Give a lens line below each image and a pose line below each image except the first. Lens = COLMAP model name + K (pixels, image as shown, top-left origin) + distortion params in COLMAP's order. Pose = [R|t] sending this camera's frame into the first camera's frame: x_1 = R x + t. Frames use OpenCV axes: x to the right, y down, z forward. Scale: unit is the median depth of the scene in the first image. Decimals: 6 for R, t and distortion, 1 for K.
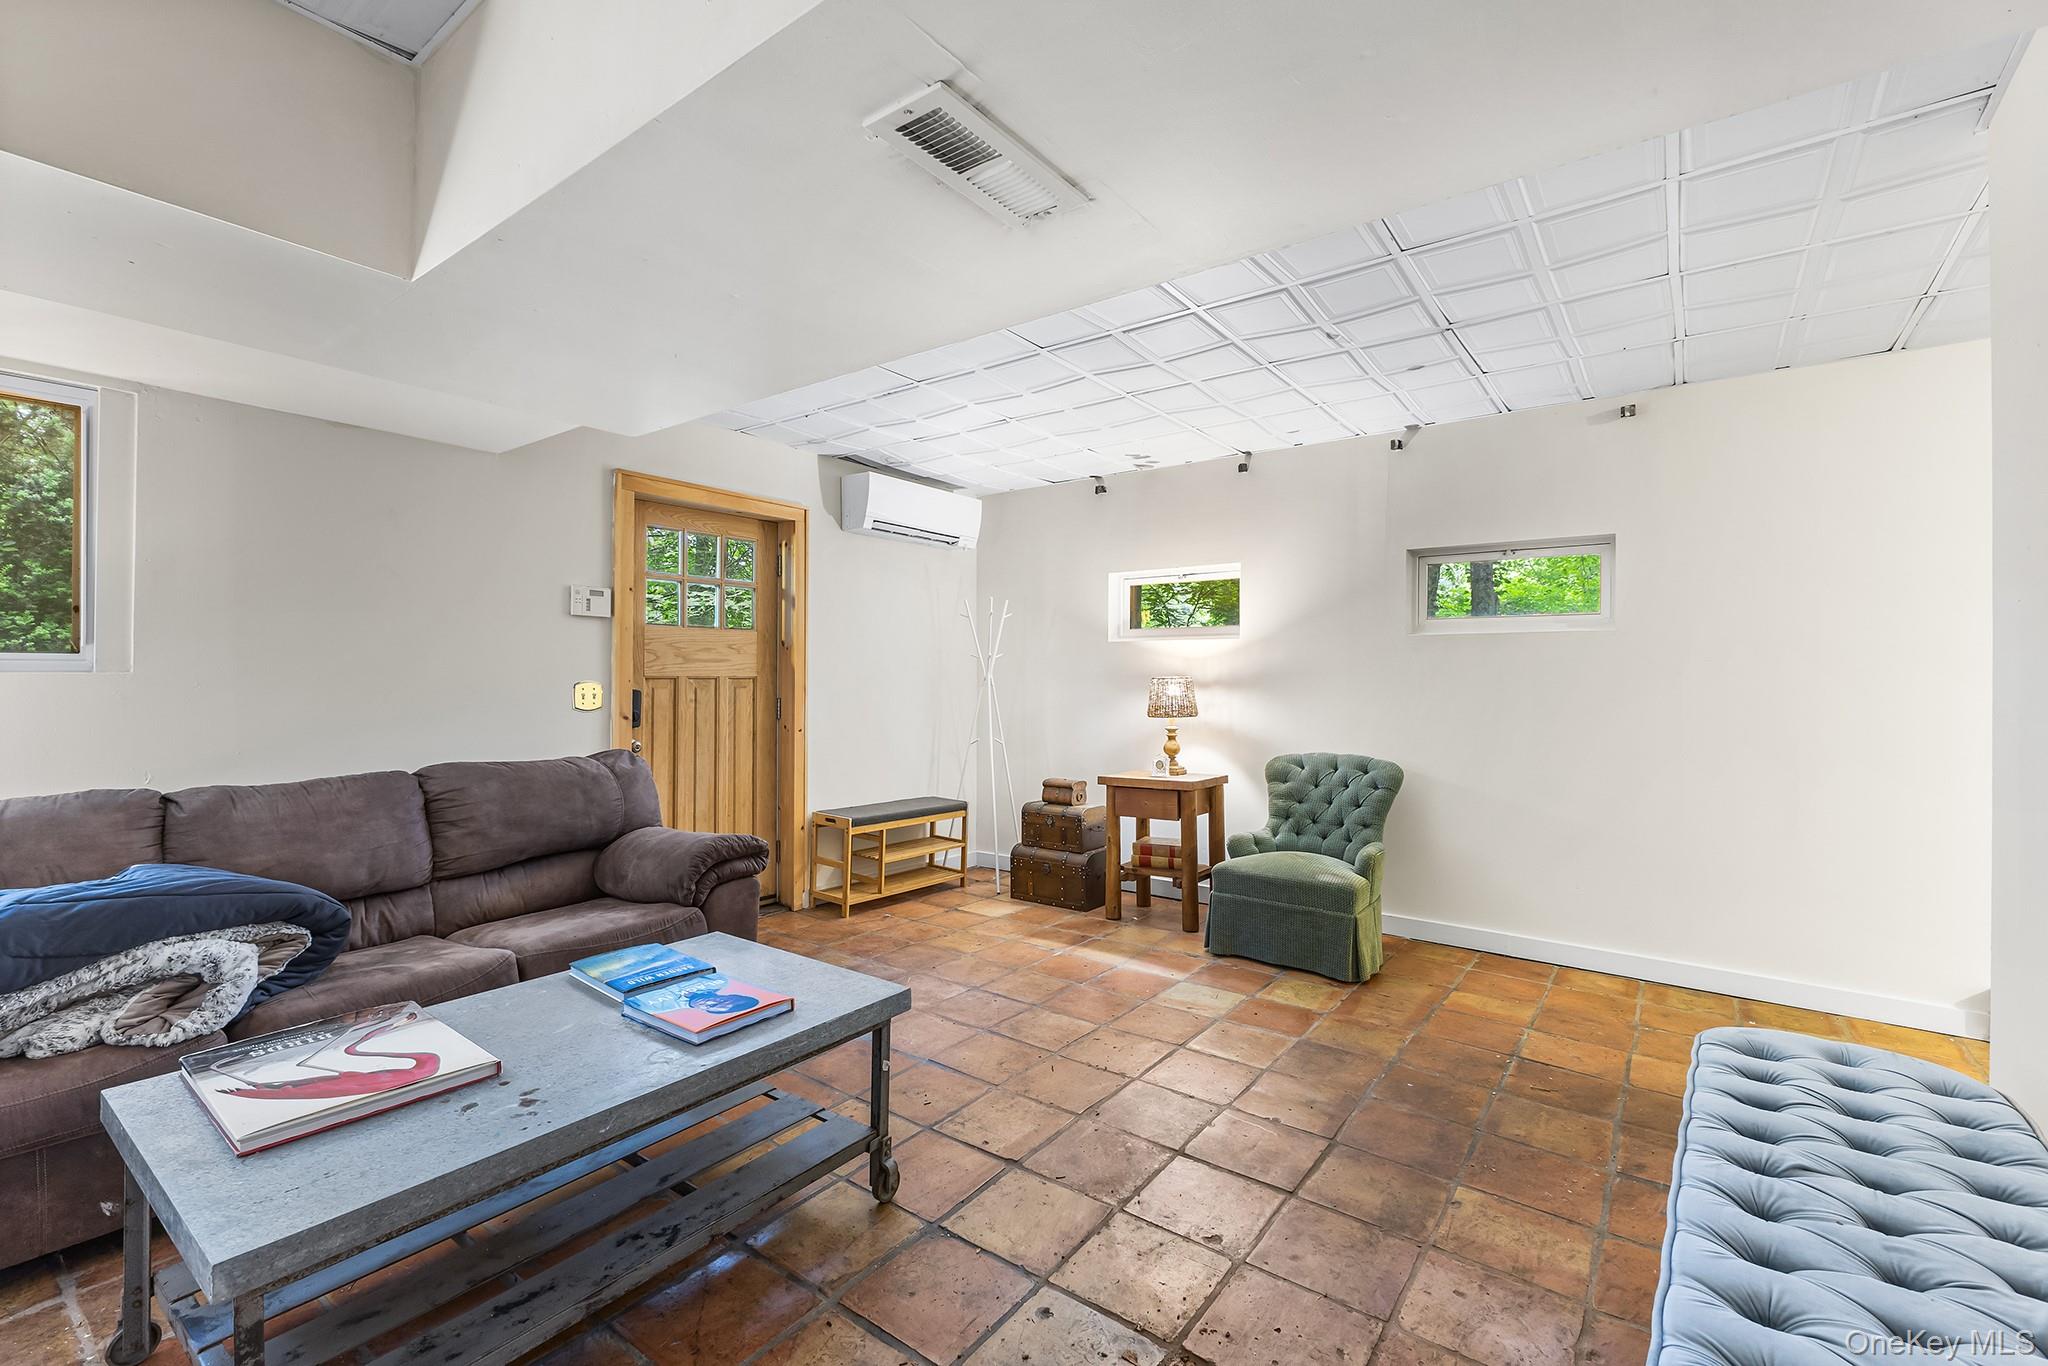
lens RADIAL K [[883.6, 0, 1025.3], [0, 883.6, 674.4], [0, 0, 1]] dist [0.002334, 0.000183]
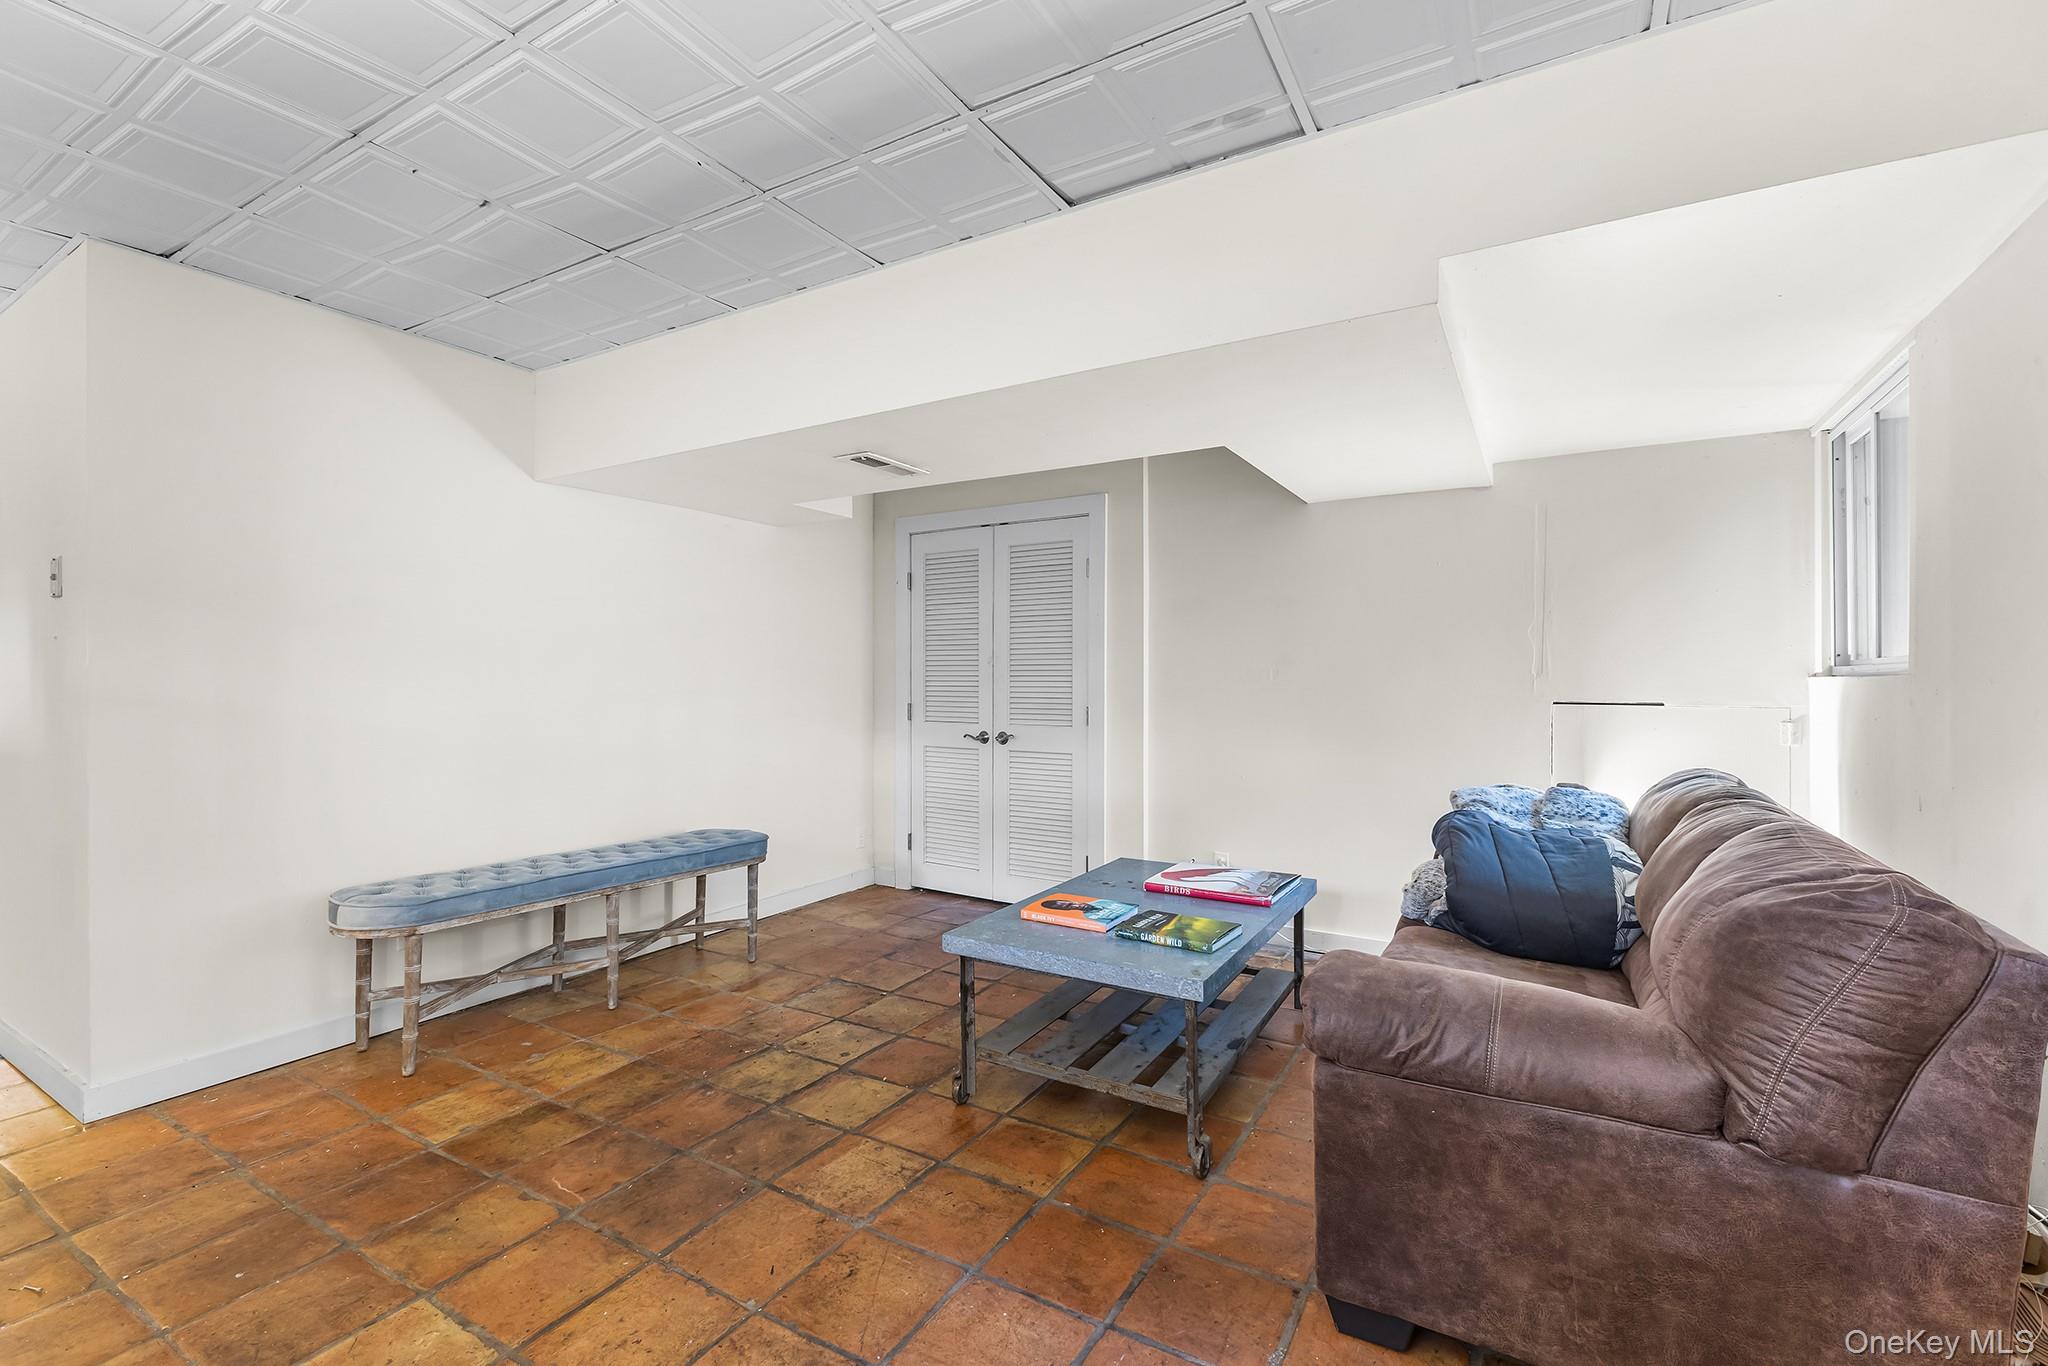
lens RADIAL K [[883.6, 0, 1025.3], [0, 883.6, 674.4], [0, 0, 1]] dist [0.002334, 0.000183]
pose [[-0.994704, -0.010125, -0.102279, -0.110507], [-0.009318, 0.999922, -0.008369, 0.009384], [0.102356, -0.007372, -0.994721, 2.183942]]
